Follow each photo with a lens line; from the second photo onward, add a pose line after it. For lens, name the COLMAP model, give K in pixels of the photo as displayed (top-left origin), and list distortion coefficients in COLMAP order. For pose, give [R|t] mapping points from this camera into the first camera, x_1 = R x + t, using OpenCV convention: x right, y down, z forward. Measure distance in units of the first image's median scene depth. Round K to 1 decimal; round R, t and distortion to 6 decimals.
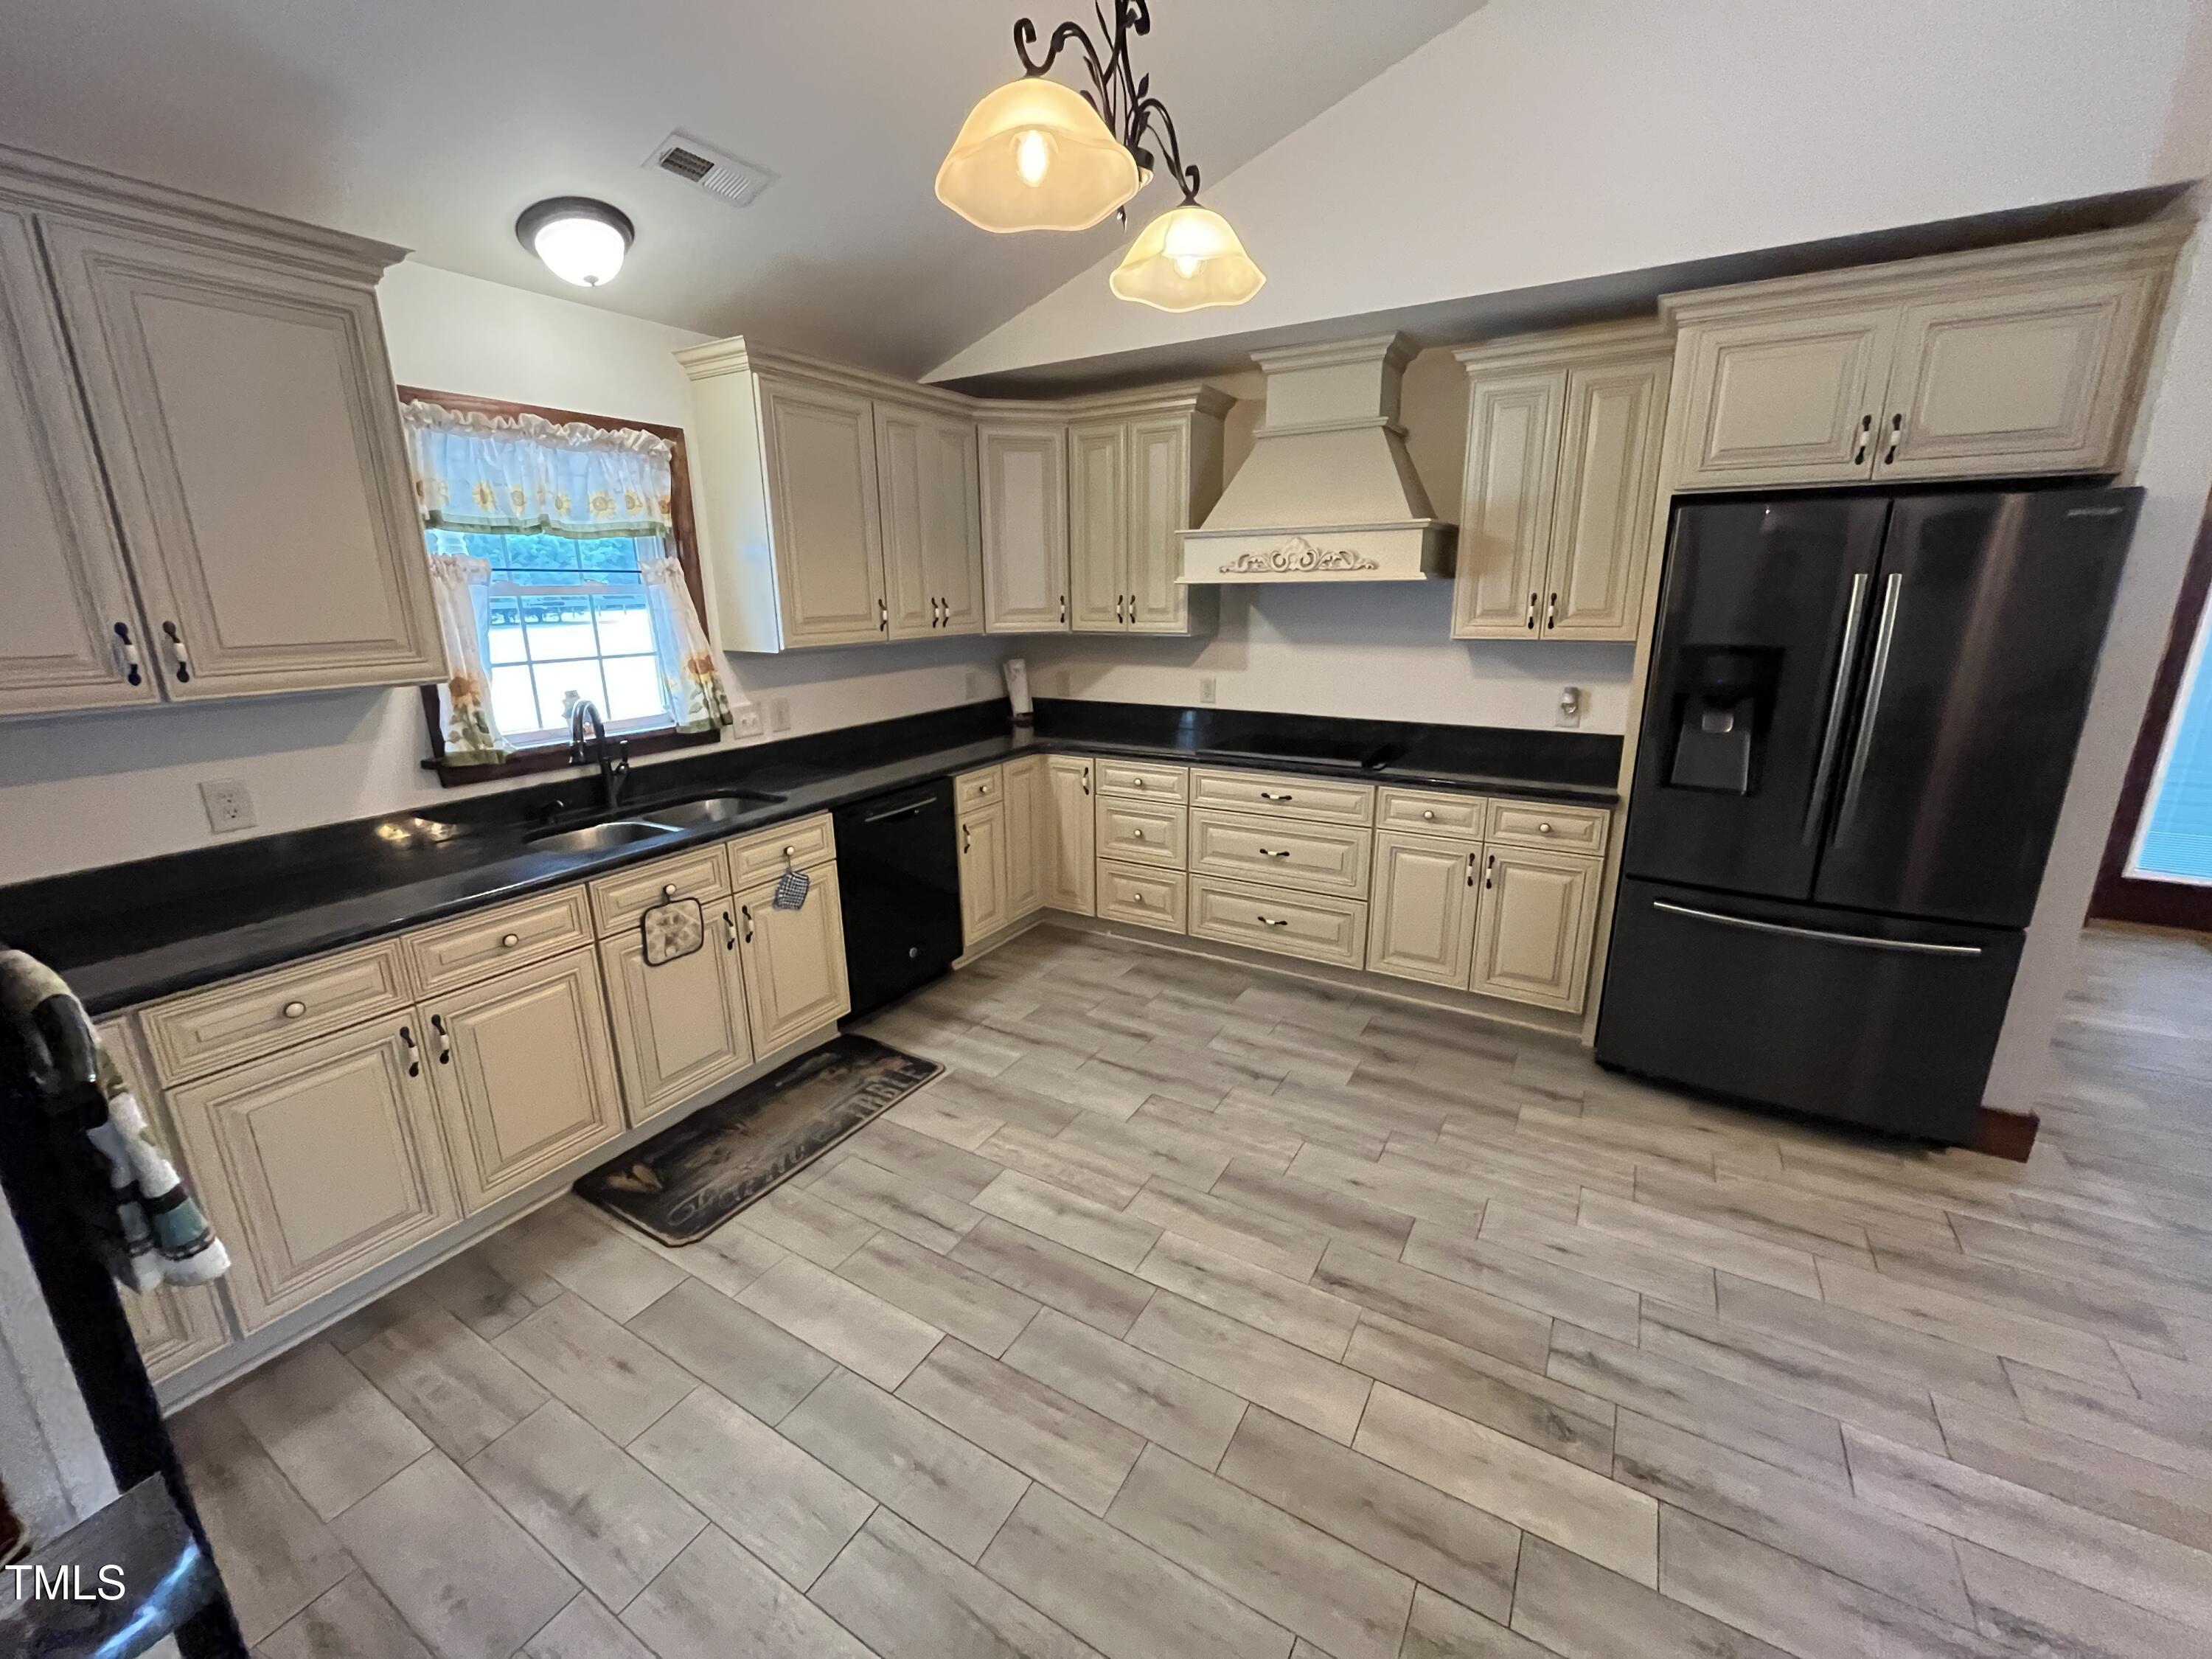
lens RADIAL K [[892.1, 0, 1096.8], [0, 892.1, 821.1], [0, 0, 1]] dist [-0.001800, -0.000993]
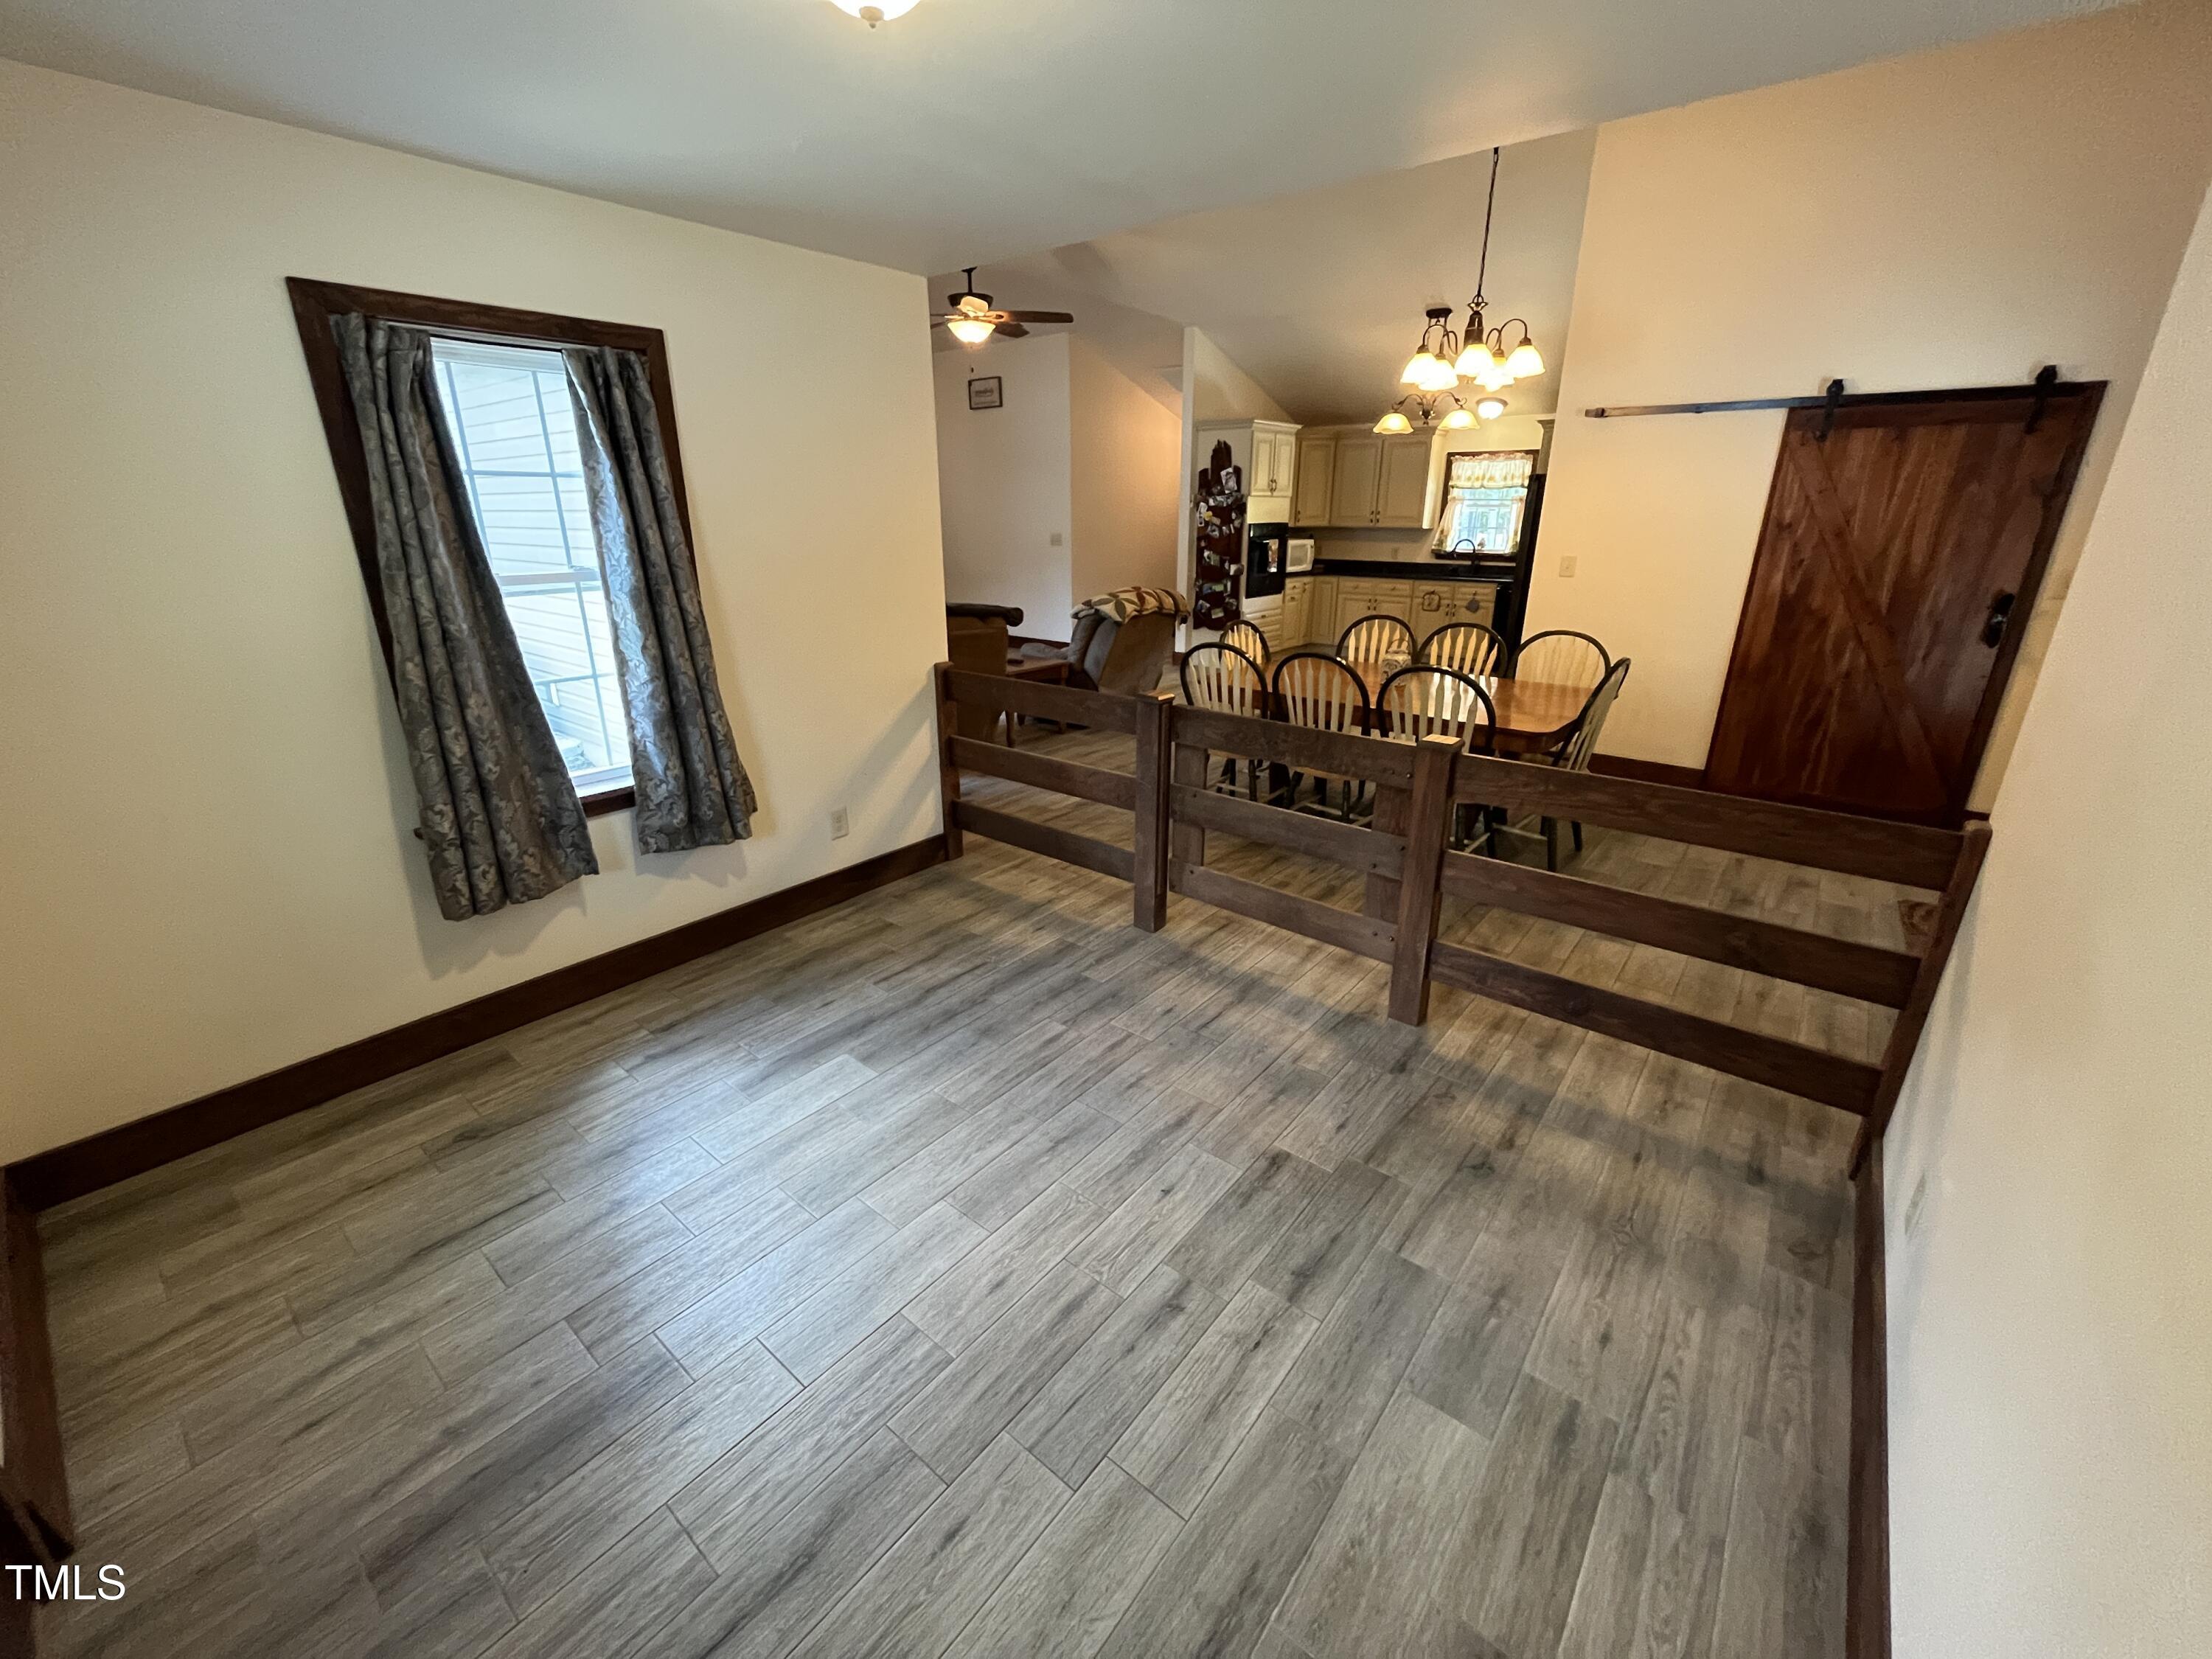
lens RADIAL K [[892.1, 0, 1105.2], [0, 892.1, 820.0], [0, 0, 1]] dist [-0.001800, -0.000993]
pose [[-0.140058, 0.340401, -0.929791, 3.000022], [-0.253424, 0.895444, 0.366001, -0.067265], [0.957163, 0.286892, -0.039148, 0.114476]]
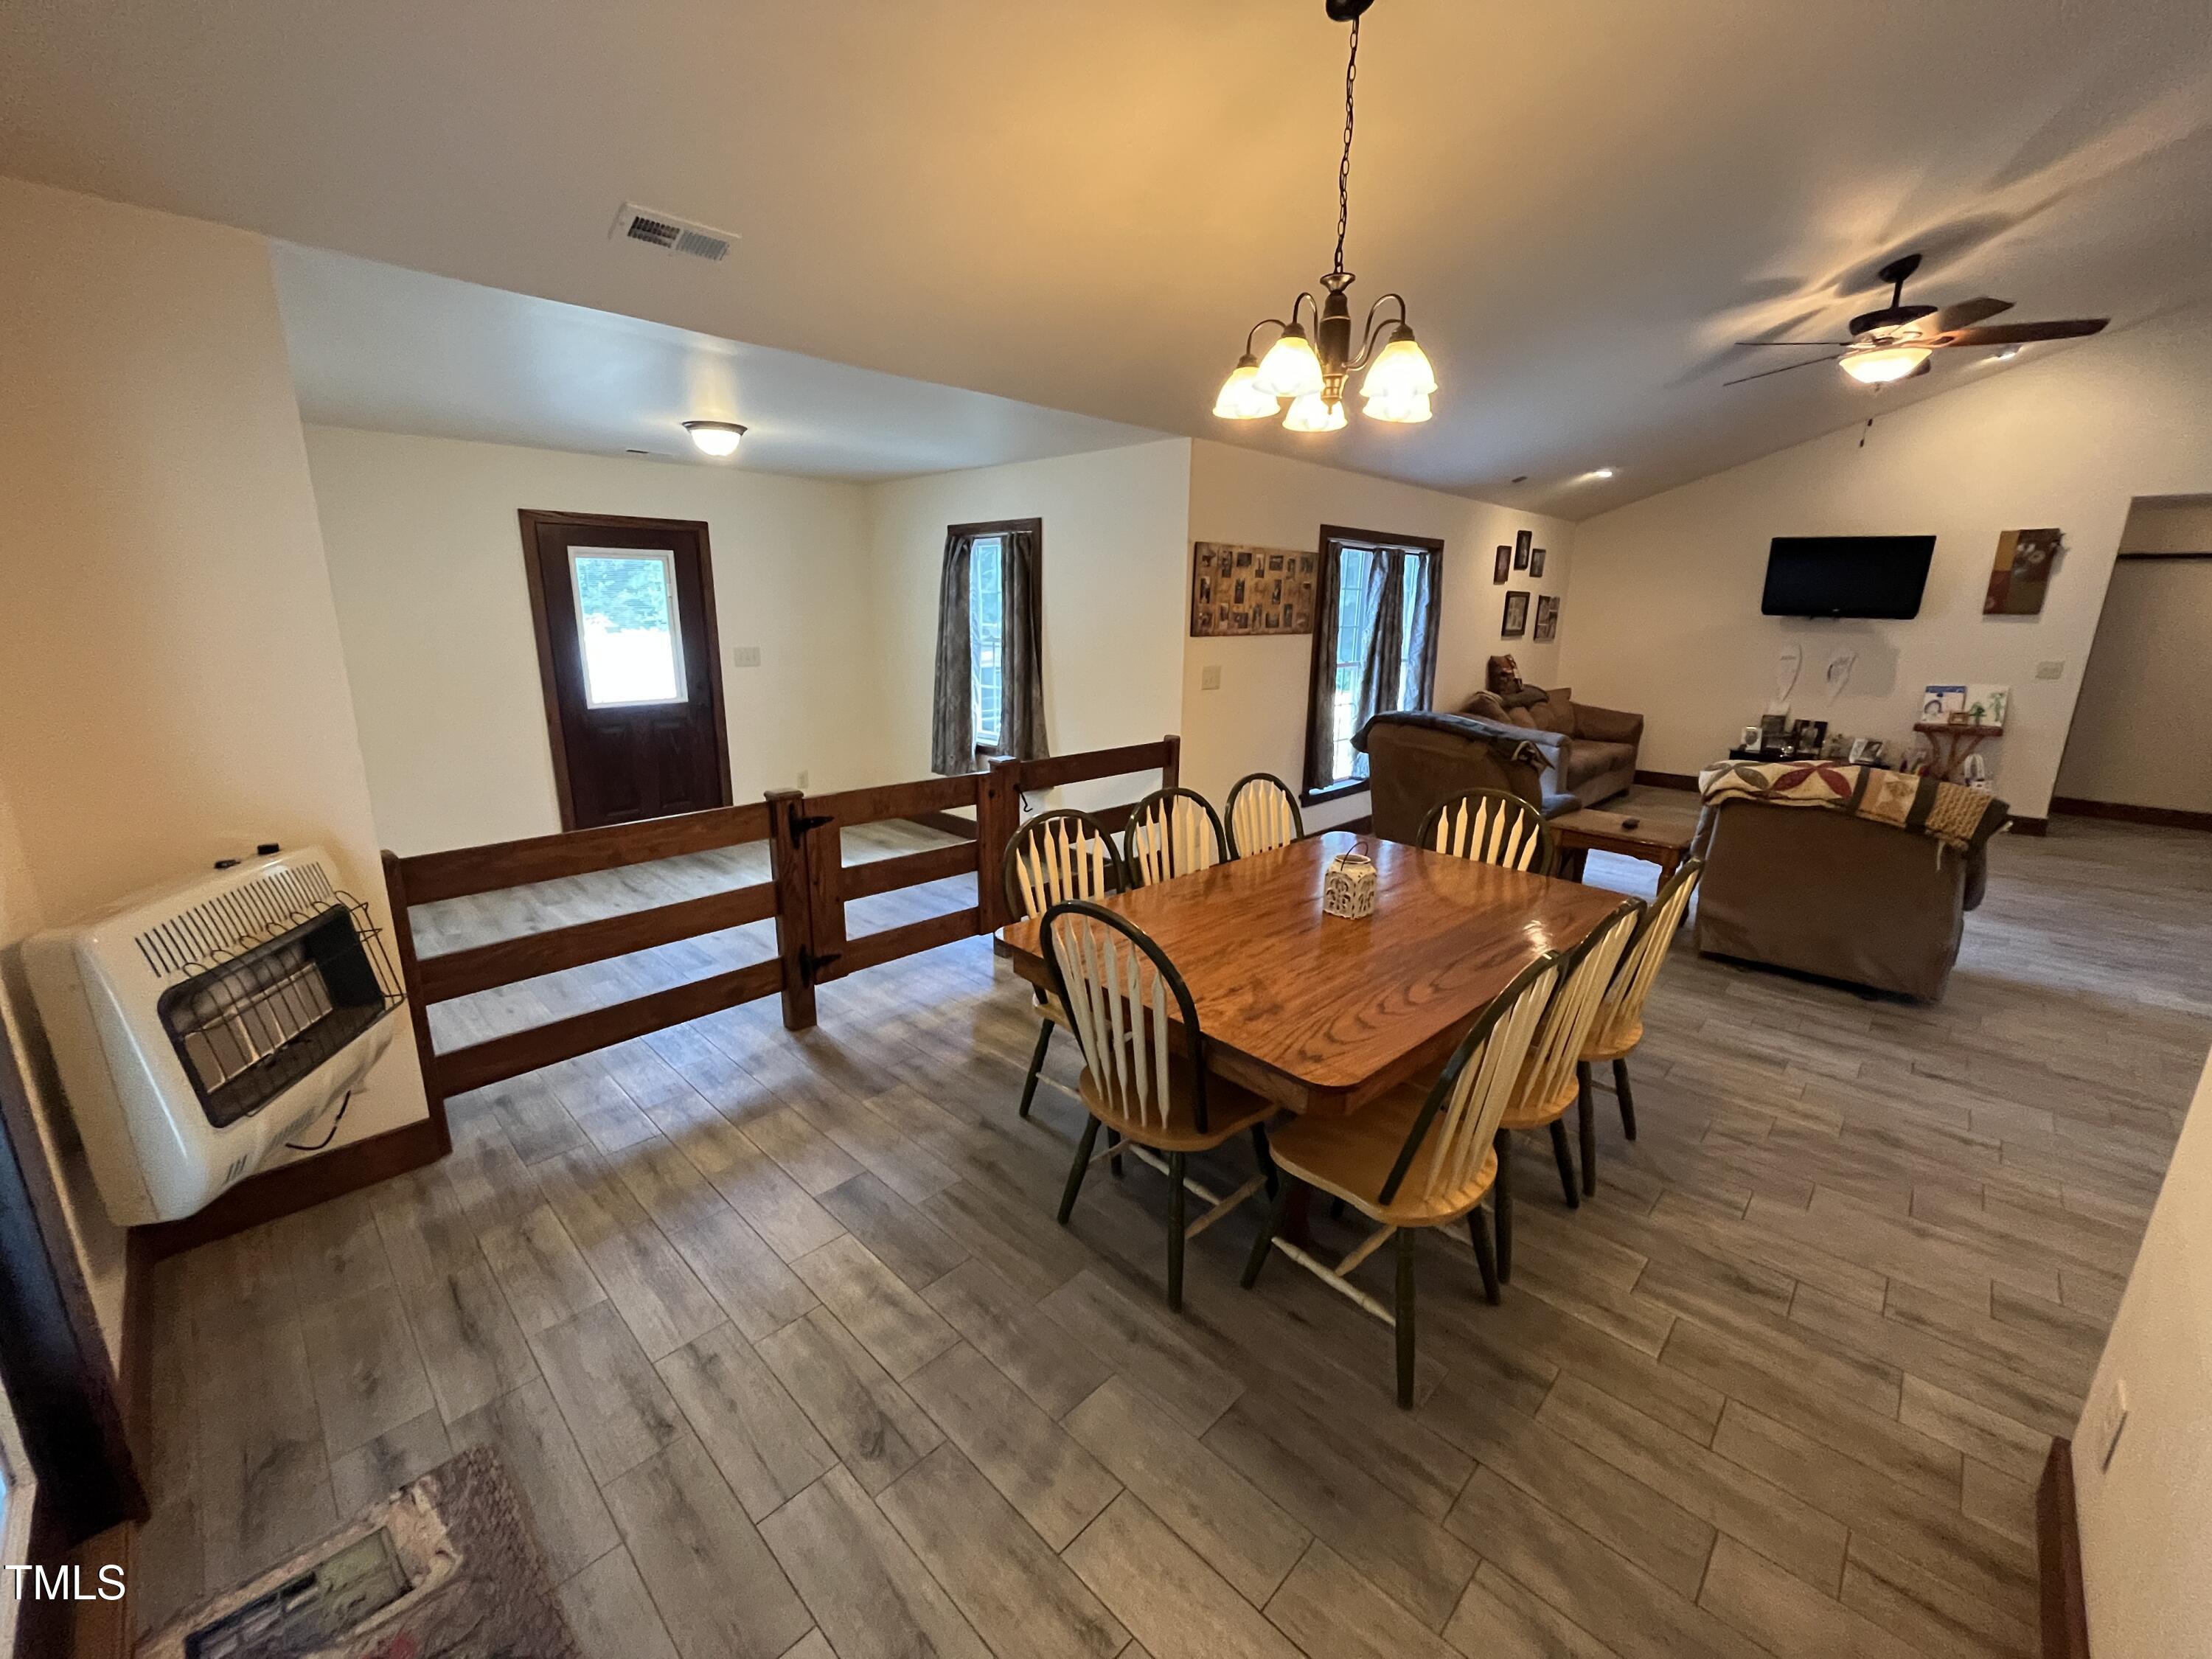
lens RADIAL K [[892.1, 0, 1098.4], [0, 892.1, 822.3], [0, 0, 1]] dist [-0.001800, -0.000993]
pose [[-0.973002, -0.055899, 0.223927, 1.407217], [0.058402, 0.879020, 0.473195, -0.378442], [-0.223287, 0.473497, -0.852023, 1.297465]]
